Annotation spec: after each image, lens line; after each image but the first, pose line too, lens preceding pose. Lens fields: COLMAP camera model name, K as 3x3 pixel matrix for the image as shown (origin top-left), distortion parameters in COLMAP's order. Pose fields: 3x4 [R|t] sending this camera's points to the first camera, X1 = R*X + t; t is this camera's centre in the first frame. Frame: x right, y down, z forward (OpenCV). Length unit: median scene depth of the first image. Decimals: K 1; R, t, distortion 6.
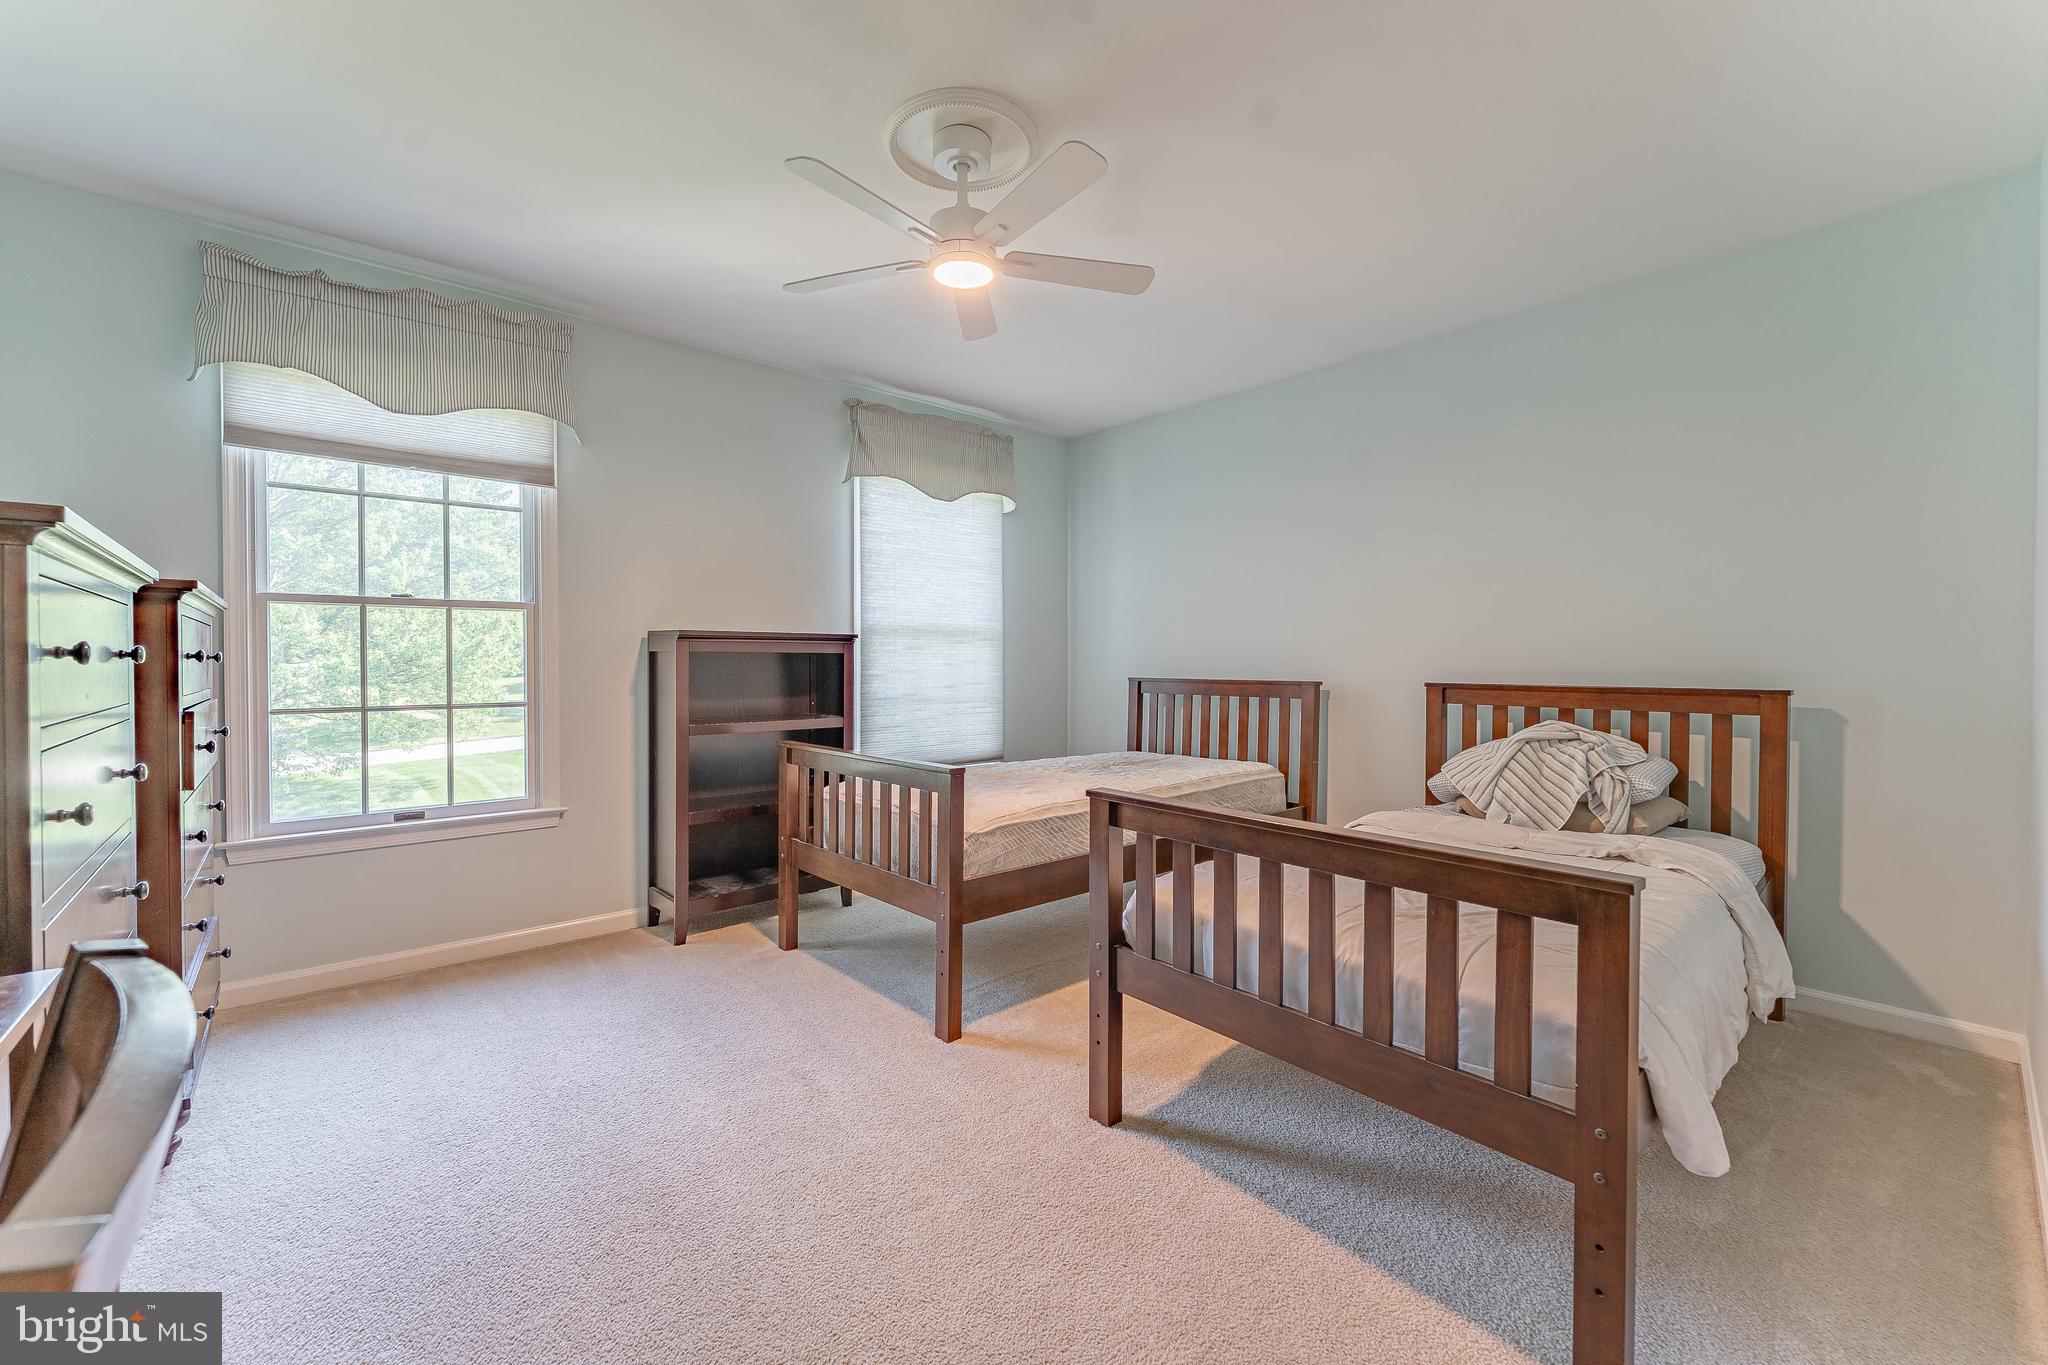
lens RADIAL K [[820.4, 0, 1013.6], [0, 820.4, 672.2], [0, 0, 1]] dist [-0.002379, -0.000901]
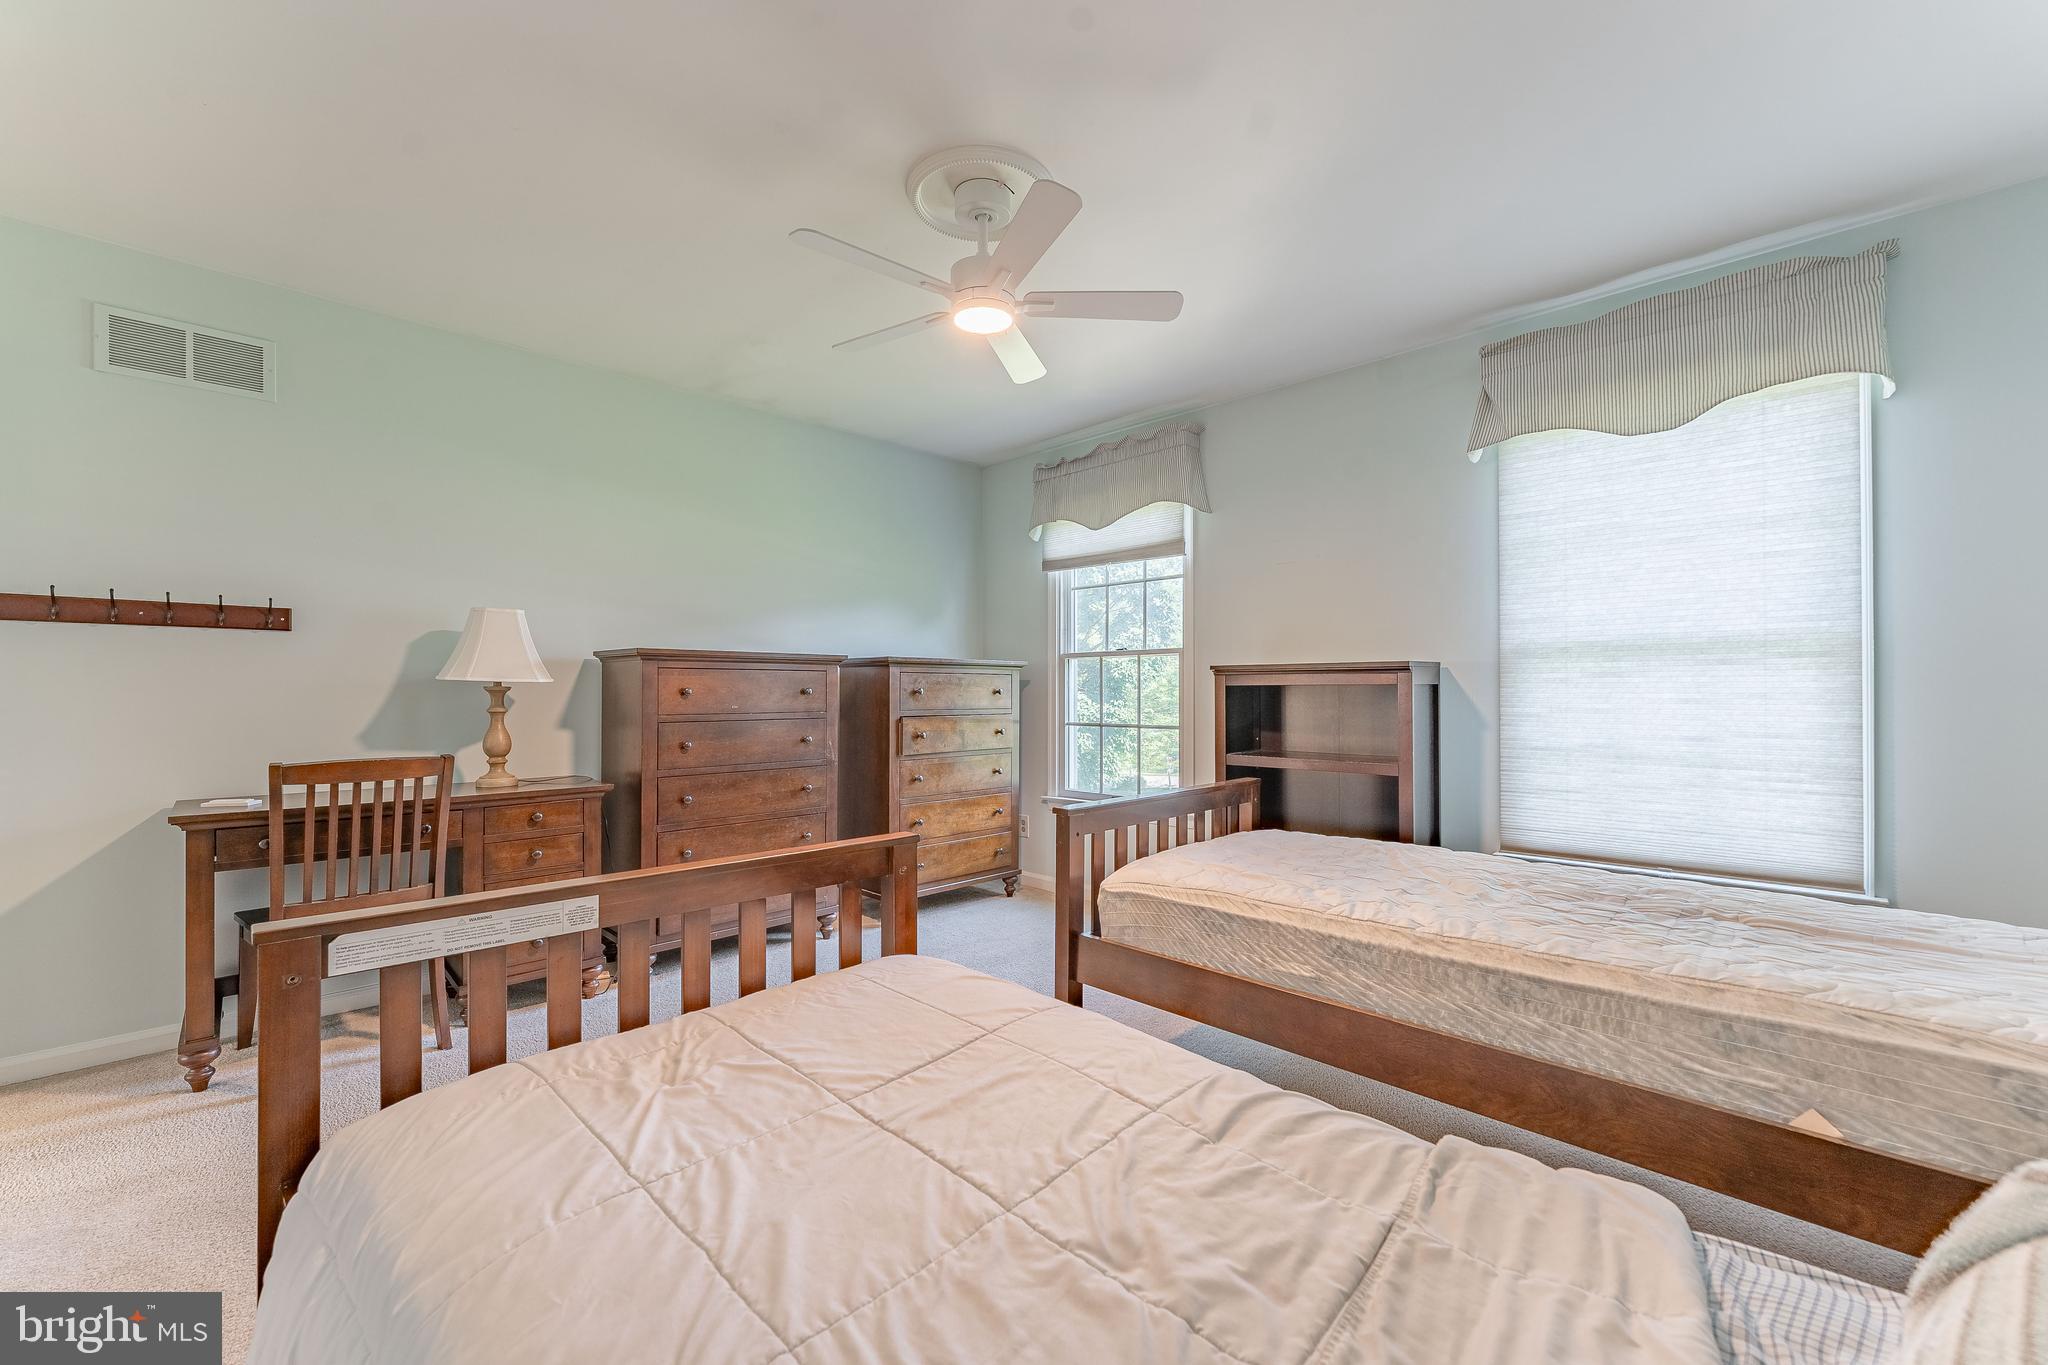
lens RADIAL K [[820.4, 0, 1023.3], [0, 820.4, 684.4], [0, 0, 1]] dist [-0.002379, -0.000901]
pose [[0.080689, -0.010959, -0.996679, 0.509973], [-0.013194, 0.999840, -0.012062, -0.008252], [0.996652, 0.014124, 0.080531, 0.514416]]
